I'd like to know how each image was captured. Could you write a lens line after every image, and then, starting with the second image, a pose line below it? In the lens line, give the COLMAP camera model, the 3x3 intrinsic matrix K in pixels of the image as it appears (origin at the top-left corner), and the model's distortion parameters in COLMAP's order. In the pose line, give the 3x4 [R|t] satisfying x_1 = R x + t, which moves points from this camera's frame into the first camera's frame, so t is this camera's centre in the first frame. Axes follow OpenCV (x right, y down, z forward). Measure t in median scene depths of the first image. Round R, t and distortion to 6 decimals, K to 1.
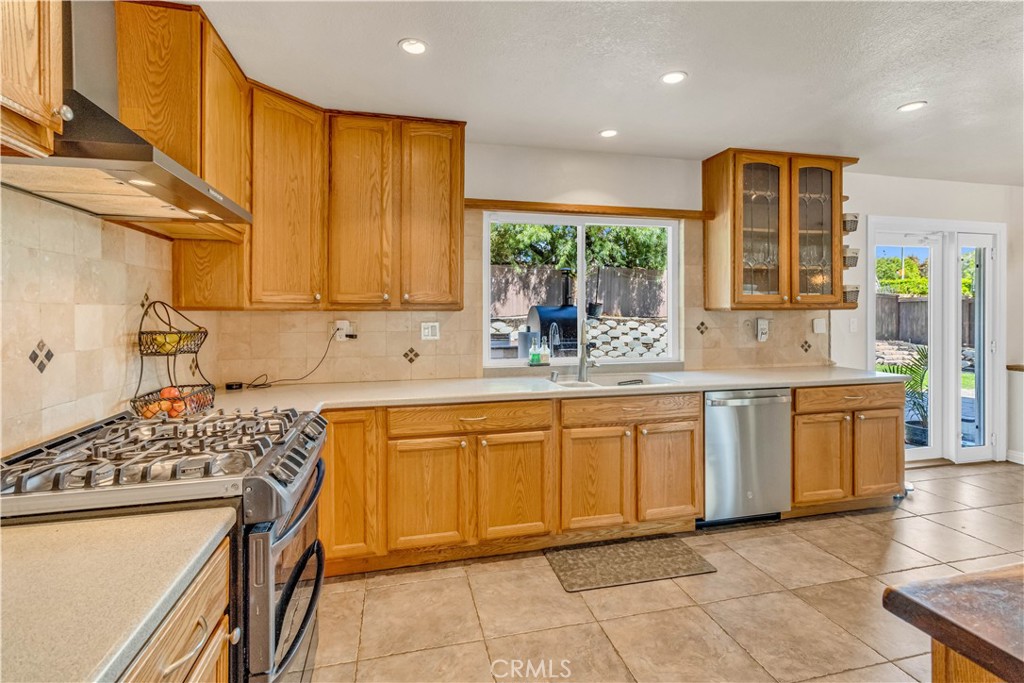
lens RADIAL K [[485.9, 0, 511.9], [0, 485.9, 313.2], [0, 0, 1]] dist [0.002899, 0.000326]
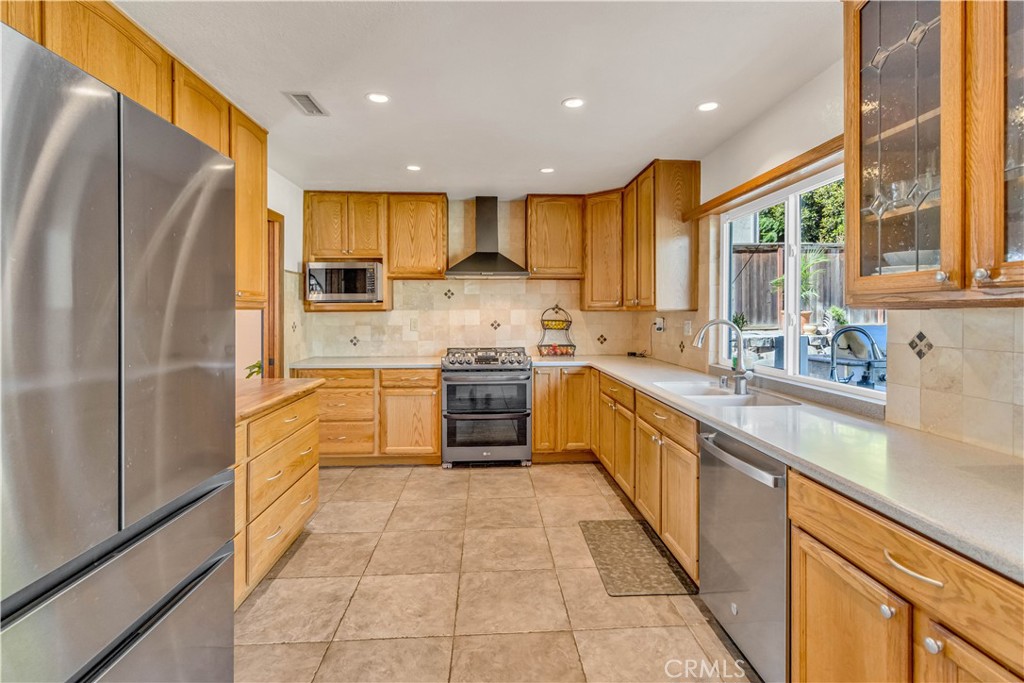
lens RADIAL K [[477.8, 0, 515.6], [0, 477.8, 314.1], [0, 0, 1]] dist [0.000285, 0.000111]
pose [[-0.172694, 0.005621, -0.984959, 1.140481], [0.000418, 0.999984, 0.005634, -0.004073], [0.984975, 0.000562, -0.172694, 0.837474]]
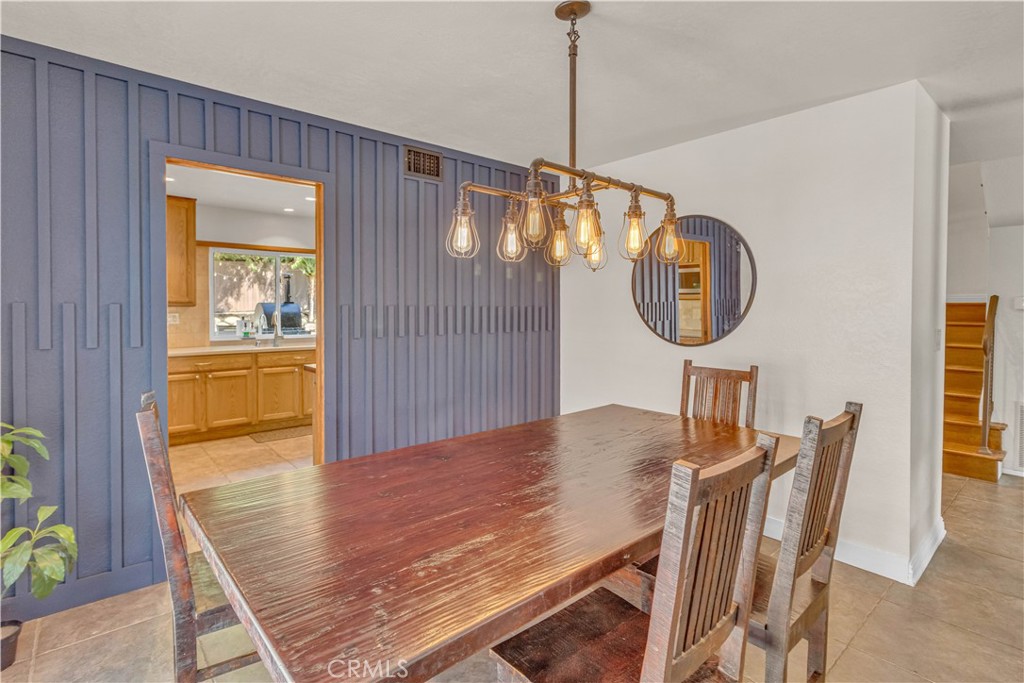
lens RADIAL K [[496.0, 0, 515.5], [0, 496.0, 323.5], [0, 0, 1]] dist [-0.000333, -0.000053]
pose [[0.884854, -0.005759, 0.465834, 0.084516], [-0.007633, 0.999610, 0.026858, -0.001074], [-0.465807, -0.027321, 0.884465, -1.102293]]
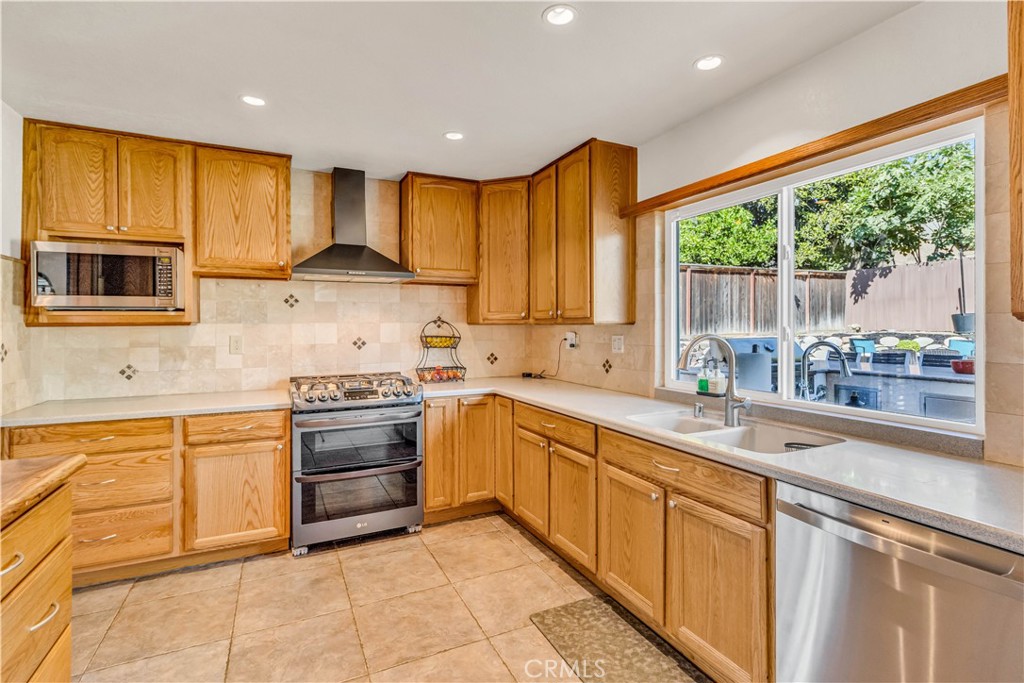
lens RADIAL K [[483.1, 0, 513.2], [0, 483.1, 324.9], [0, 0, 1]] dist [0.002117, 0.000445]
pose [[0.212128, -0.000674, -0.977242, 0.830568], [0.001695, 0.999999, -0.000321, -0.003831], [0.977240, -0.001588, 0.212129, 0.608016]]
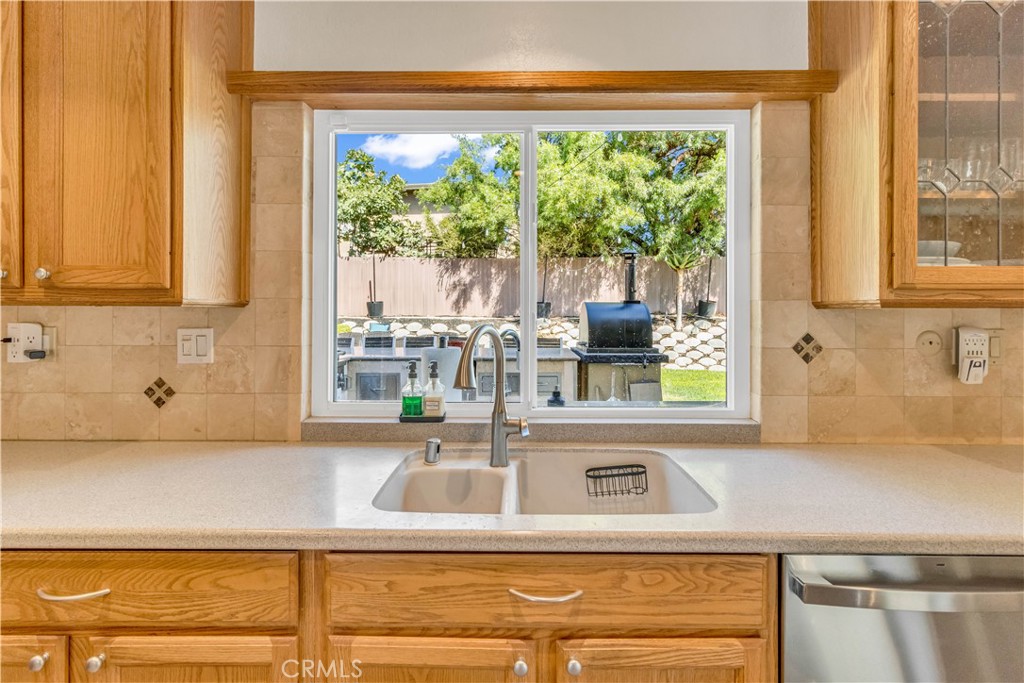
lens RADIAL K [[488.8, 0, 512.8], [0, 488.8, 309.6], [0, 0, 1]] dist [0.003026, 0.000766]
pose [[0.970429, 0.005001, -0.241335, 0.294534], [-0.006221, 0.999971, -0.004294, -0.000846], [0.241306, 0.005668, 0.970432, 0.623342]]
